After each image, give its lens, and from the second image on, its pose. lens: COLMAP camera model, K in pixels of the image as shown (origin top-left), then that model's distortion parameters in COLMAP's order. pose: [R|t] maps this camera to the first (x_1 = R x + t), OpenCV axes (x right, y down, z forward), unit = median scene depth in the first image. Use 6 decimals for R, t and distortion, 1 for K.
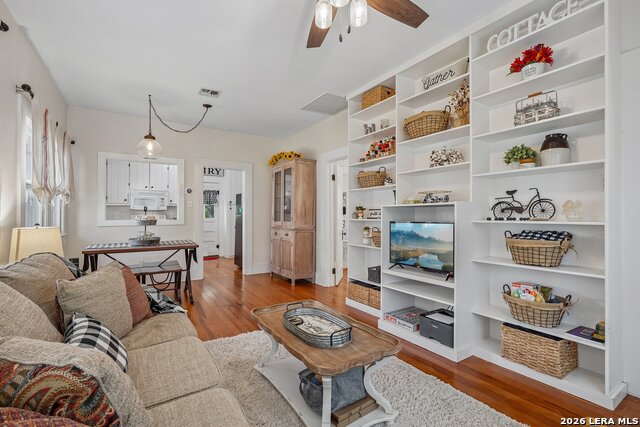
lens RADIAL K [[295.8, 0, 320.0], [0, 295.8, 213.5], [0, 0, 1]] dist [-0.000418, -0.000045]
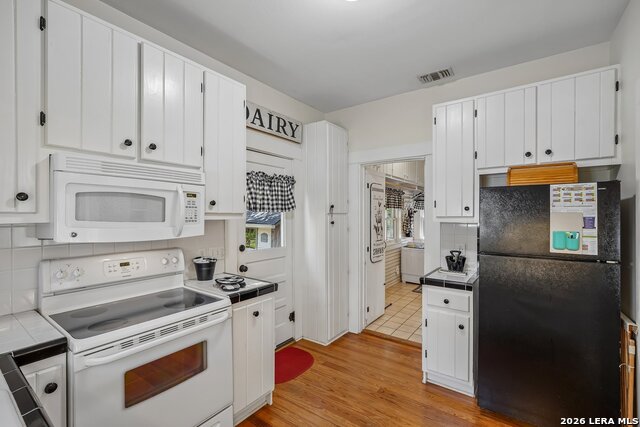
lens RADIAL K [[283.2, 0, 321.1], [0, 283.2, 215.4], [0, 0, 1]] dist [-0.017123, 0.008517]
pose [[0.934782, -0.001912, 0.355217, -0.516024], [-0.000673, 0.999974, 0.007155, -0.033441], [-0.355222, -0.006928, 0.934756, 0.727077]]
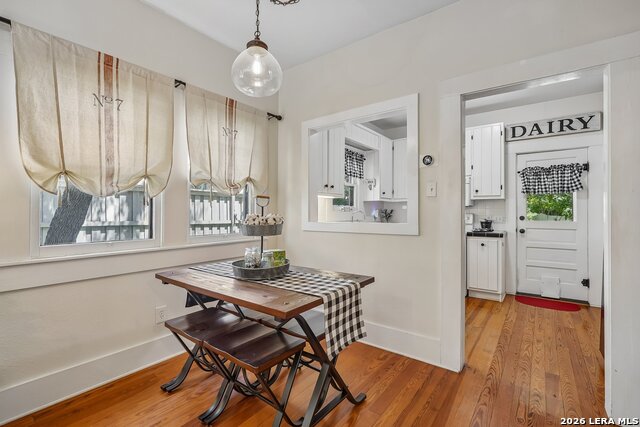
lens RADIAL K [[293.9, 0, 321.6], [0, 293.9, 211.8], [0, 0, 1]] dist [0.002296, 0.001050]
pose [[0.341805, -0.007313, -0.939742, -0.058306], [-0.000009, 0.999970, -0.007784, 0.003857], [0.939771, 0.002669, 0.341795, 0.520138]]
